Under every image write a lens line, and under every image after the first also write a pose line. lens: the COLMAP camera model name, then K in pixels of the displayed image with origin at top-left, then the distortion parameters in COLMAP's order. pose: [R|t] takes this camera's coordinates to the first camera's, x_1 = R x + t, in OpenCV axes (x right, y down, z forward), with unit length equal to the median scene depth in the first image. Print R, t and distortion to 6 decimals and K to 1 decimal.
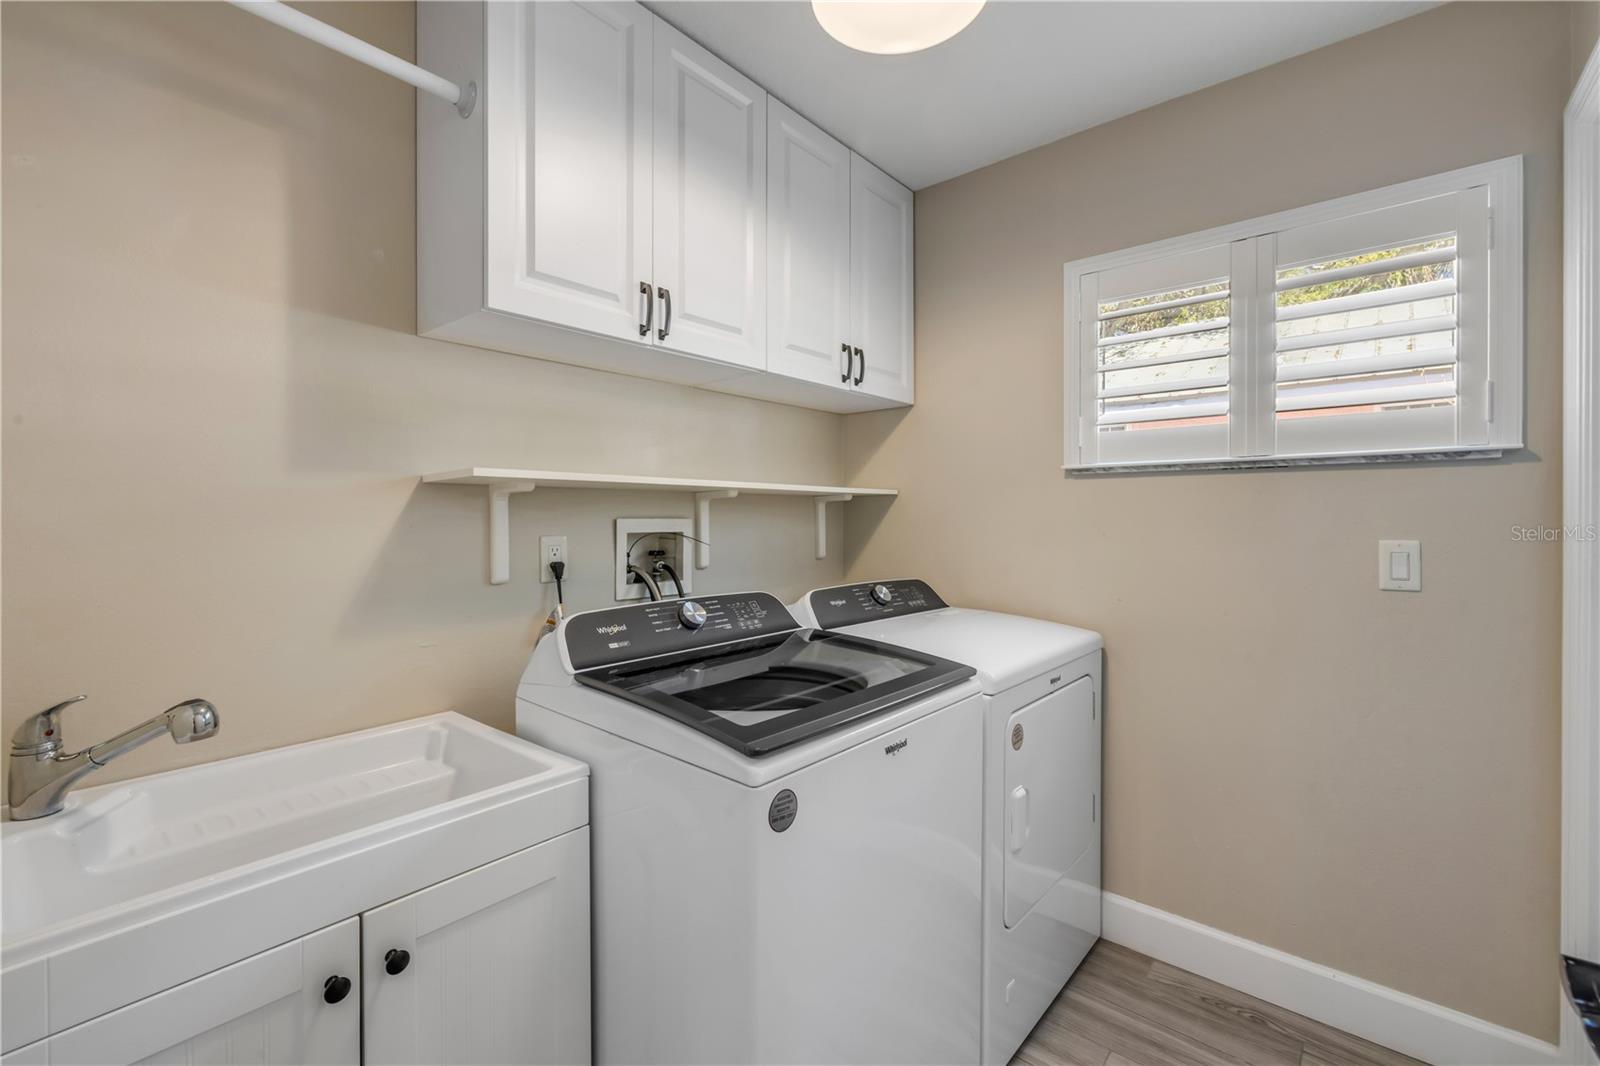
lens RADIAL K [[687.2, 0, 801.1], [0, 687.2, 525.6], [0, 0, 1]] dist [-0.001581, 0.000342]
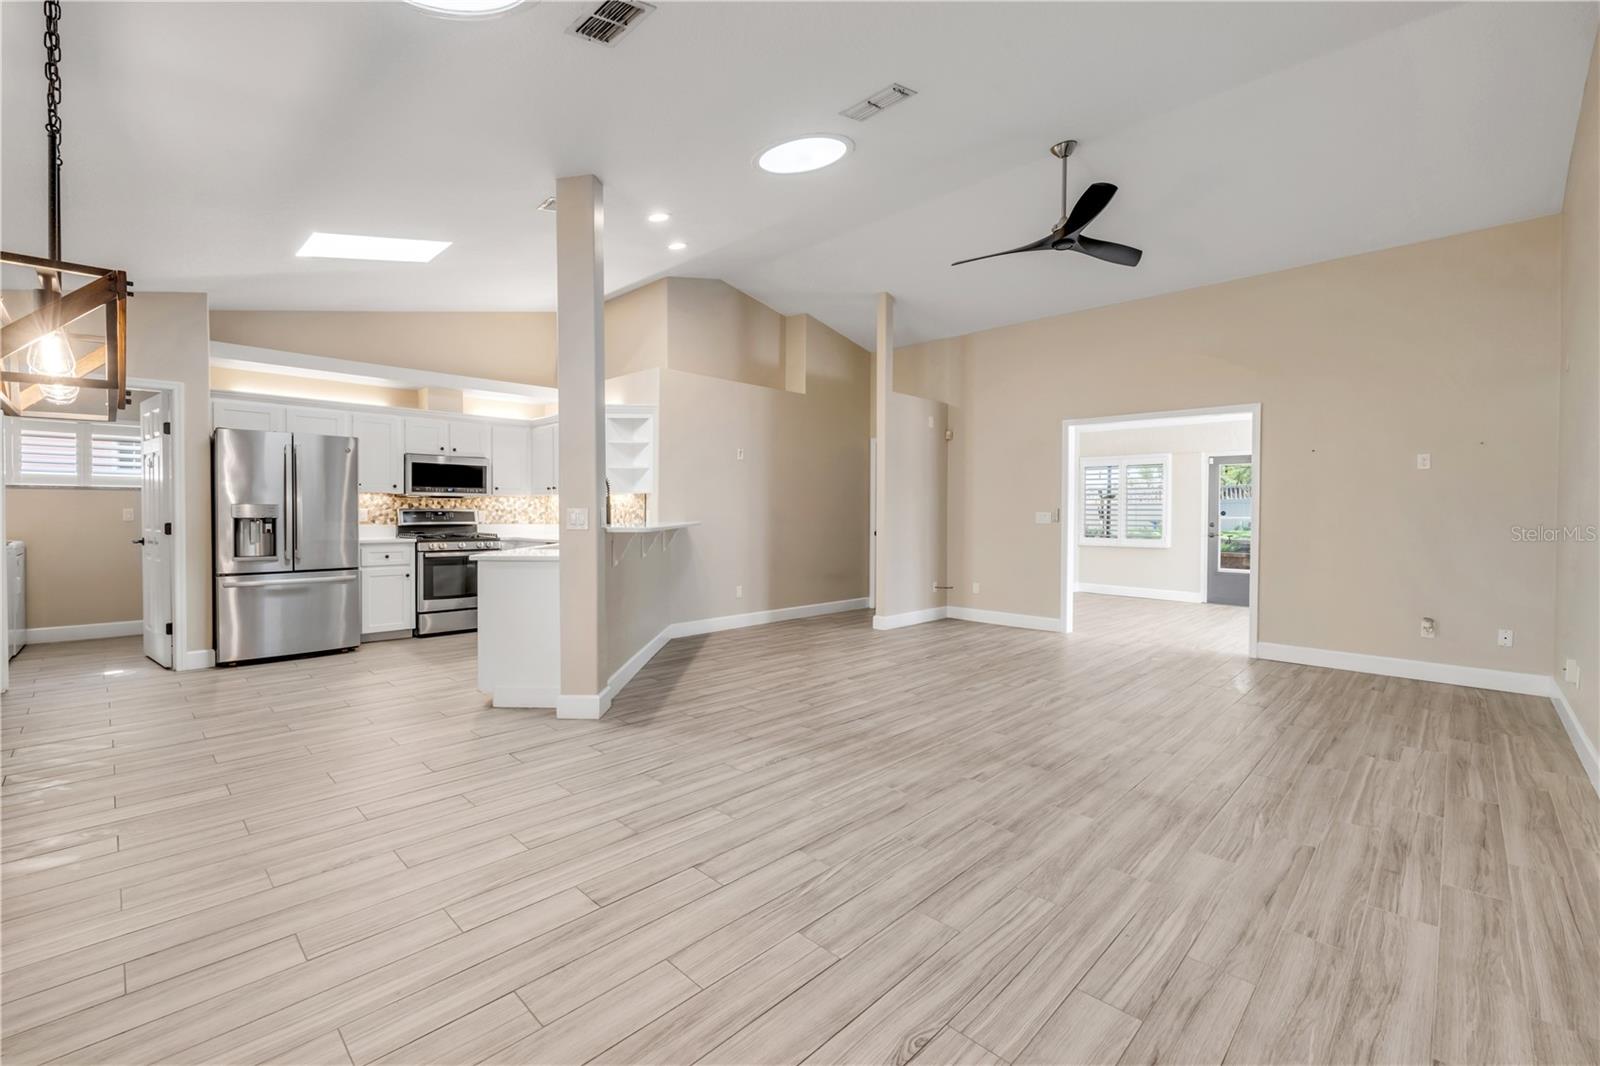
lens RADIAL K [[687.2, 0, 810.7], [0, 687.2, 527.5], [0, 0, 1]] dist [-0.001581, 0.000342]
pose [[0.056514, -0.018198, 0.998236, -2.785582], [0.000900, 0.999834, 0.018176, 0.051824], [-0.998401, -0.000129, 0.056521, -3.058476]]
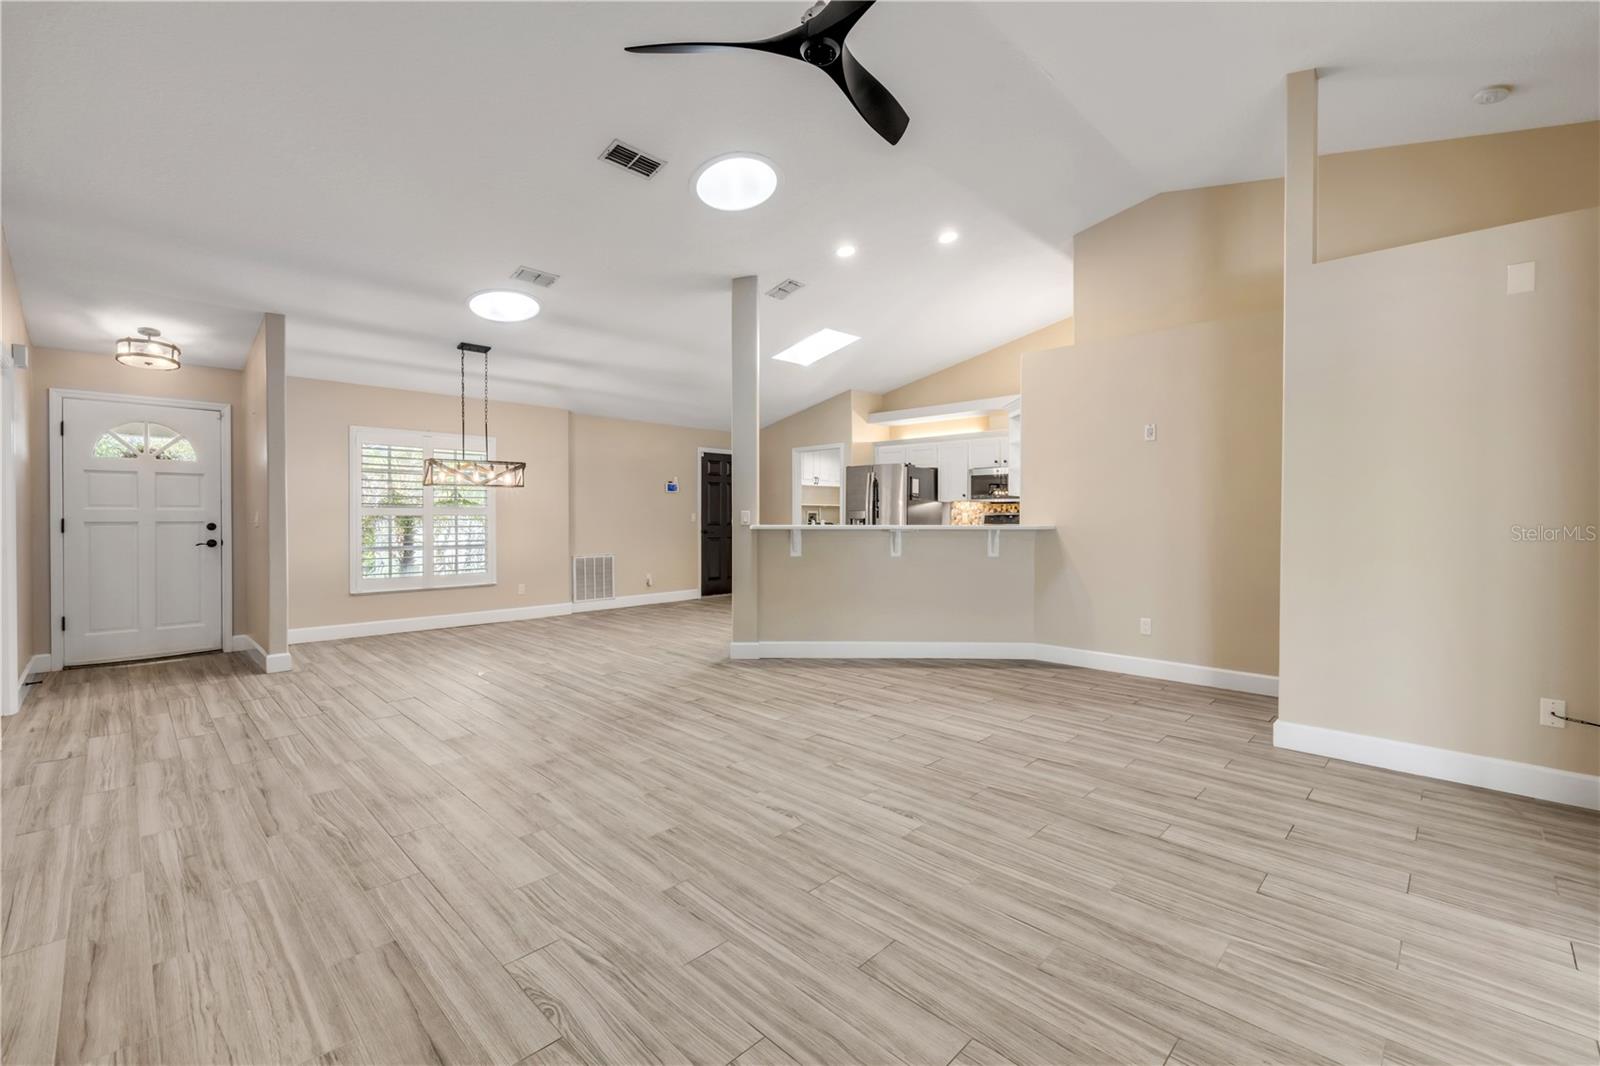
lens RADIAL K [[687.2, 0, 776.4], [0, 687.2, 522.8], [0, 0, 1]] dist [-0.001581, 0.000342]
pose [[0.994815, 0.008225, -0.101369, -0.021274], [-0.007648, 0.999952, 0.006084, 0.064364], [0.101414, -0.005277, 0.994830, -5.424463]]
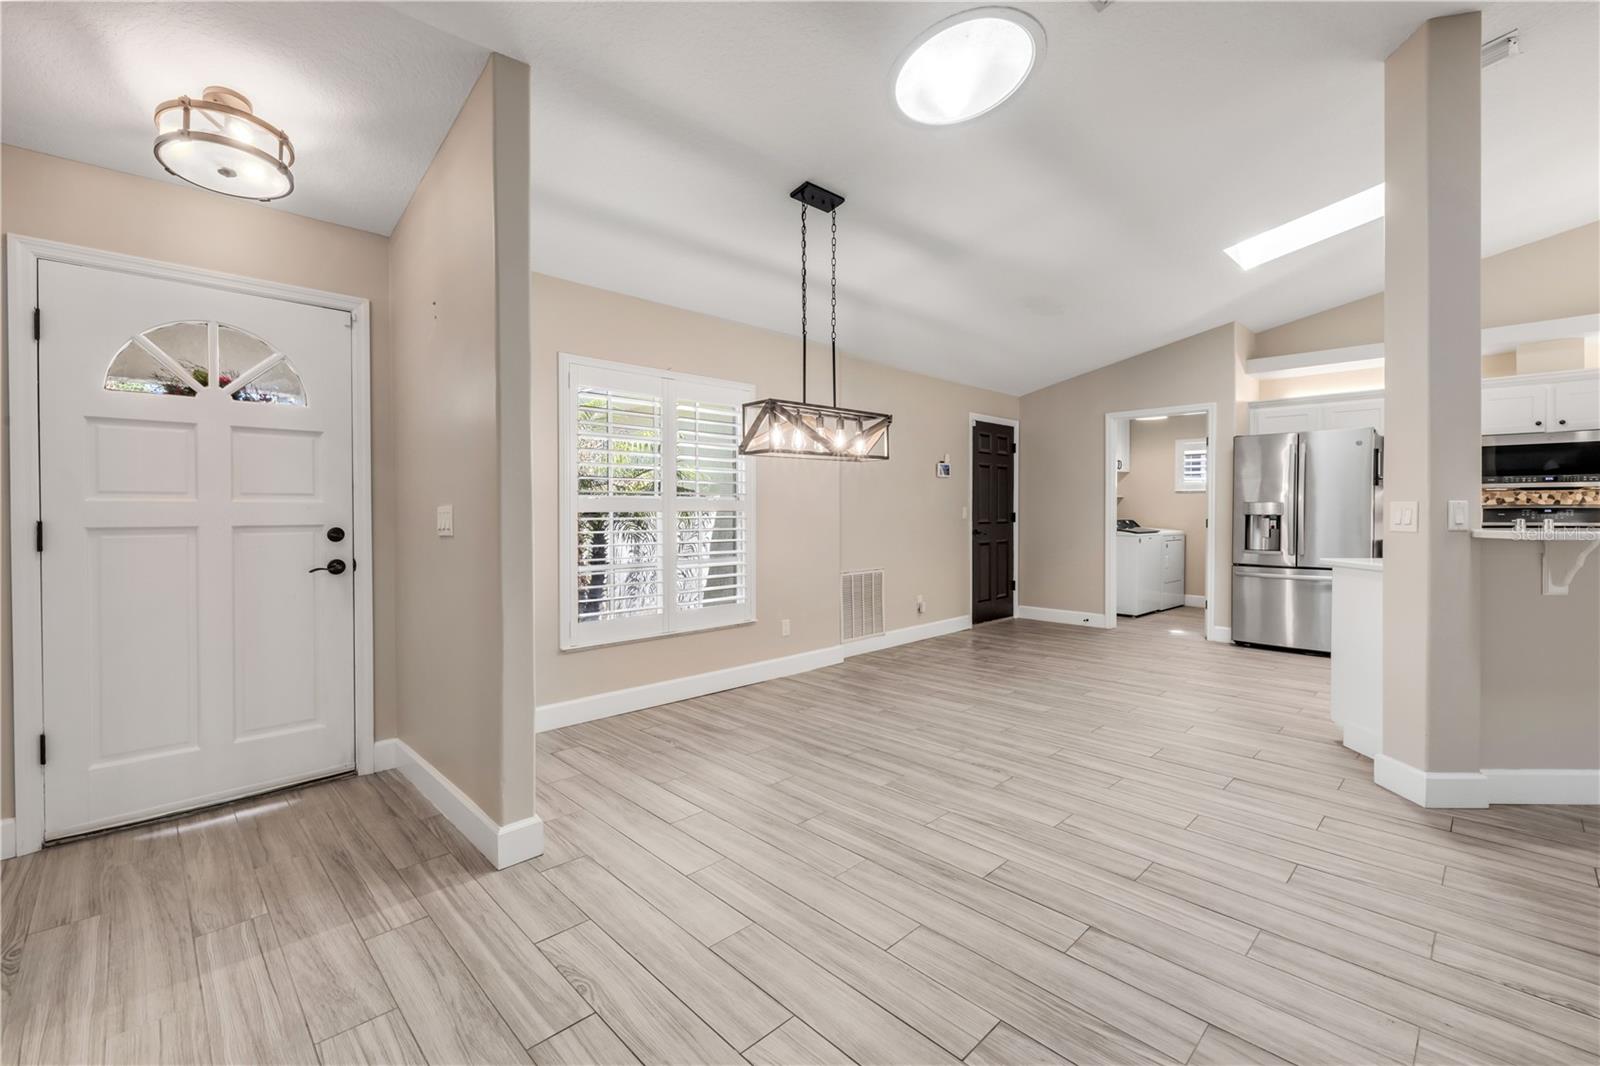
lens RADIAL K [[687.2, 0, 786.6], [0, 687.2, 518.9], [0, 0, 1]] dist [-0.001581, 0.000342]
pose [[0.994361, 0.005856, -0.105891, -1.834630], [-0.004906, 0.999945, 0.009223, 0.063980], [0.105939, -0.008651, 0.994335, -3.932478]]
